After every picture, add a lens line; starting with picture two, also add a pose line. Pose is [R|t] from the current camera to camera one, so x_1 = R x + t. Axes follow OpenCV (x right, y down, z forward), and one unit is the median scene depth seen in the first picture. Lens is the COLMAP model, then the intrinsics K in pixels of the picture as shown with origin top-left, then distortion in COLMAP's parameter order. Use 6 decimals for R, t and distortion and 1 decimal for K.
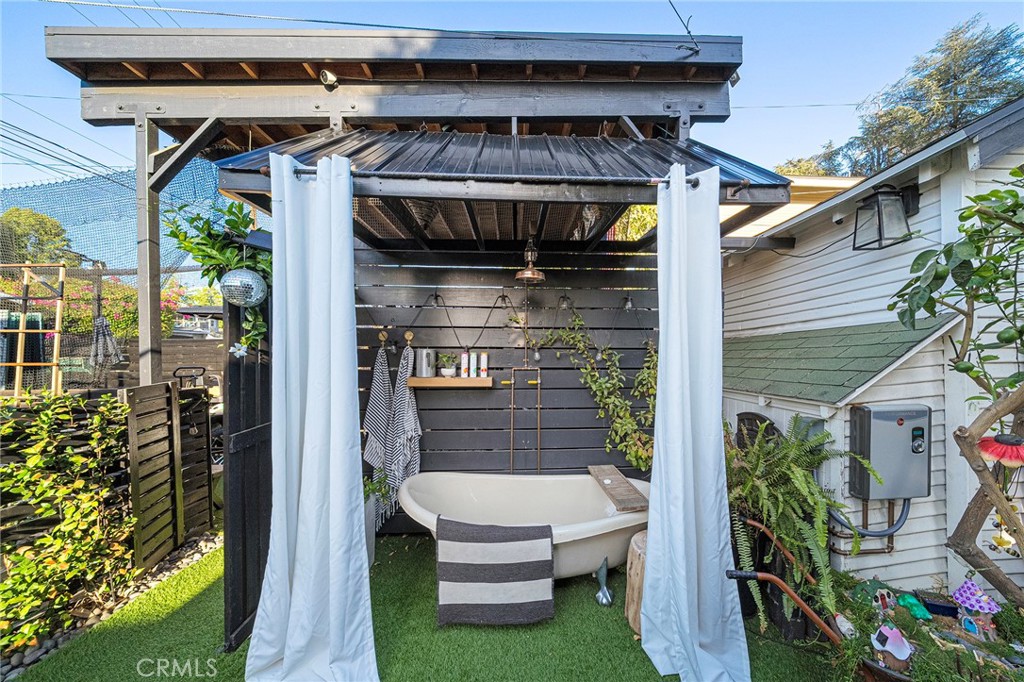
lens RADIAL K [[365.8, 0, 527.3], [0, 365.8, 358.6], [0, 0, 1]] dist [-0.011097, 0.000429]
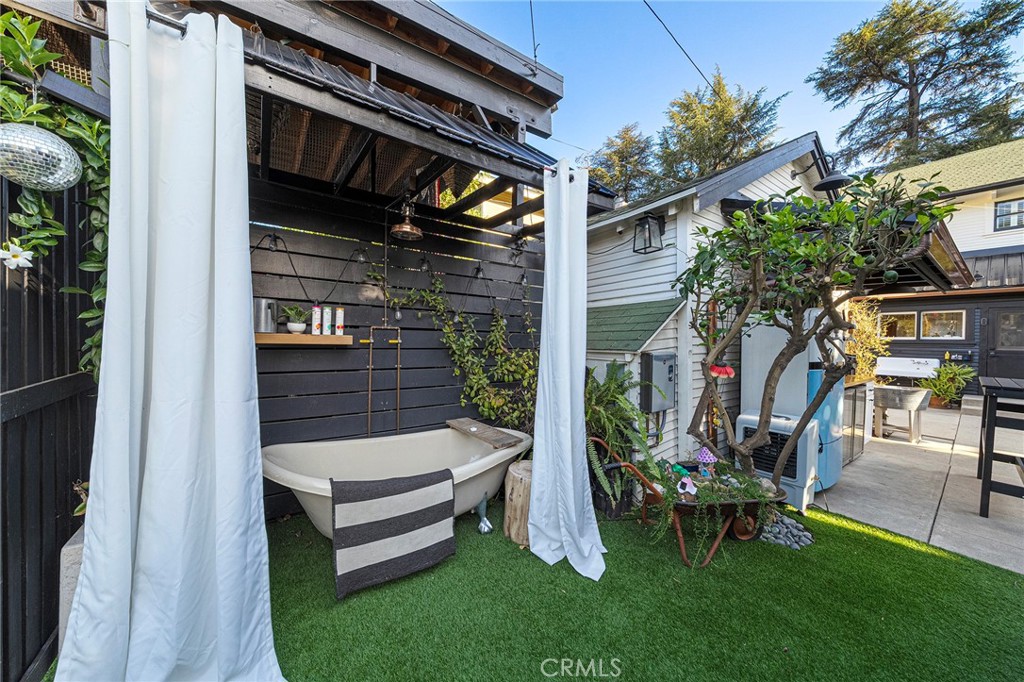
lens RADIAL K [[347.6, 0, 510.2], [0, 347.6, 342.5], [0, 0, 1]] dist [-0.007032, 0.000361]
pose [[0.846926, 0.012301, 0.531569, -0.329343], [-0.017738, 0.999830, 0.005124, 0.085958], [-0.531416, -0.013768, 0.846999, 0.061400]]
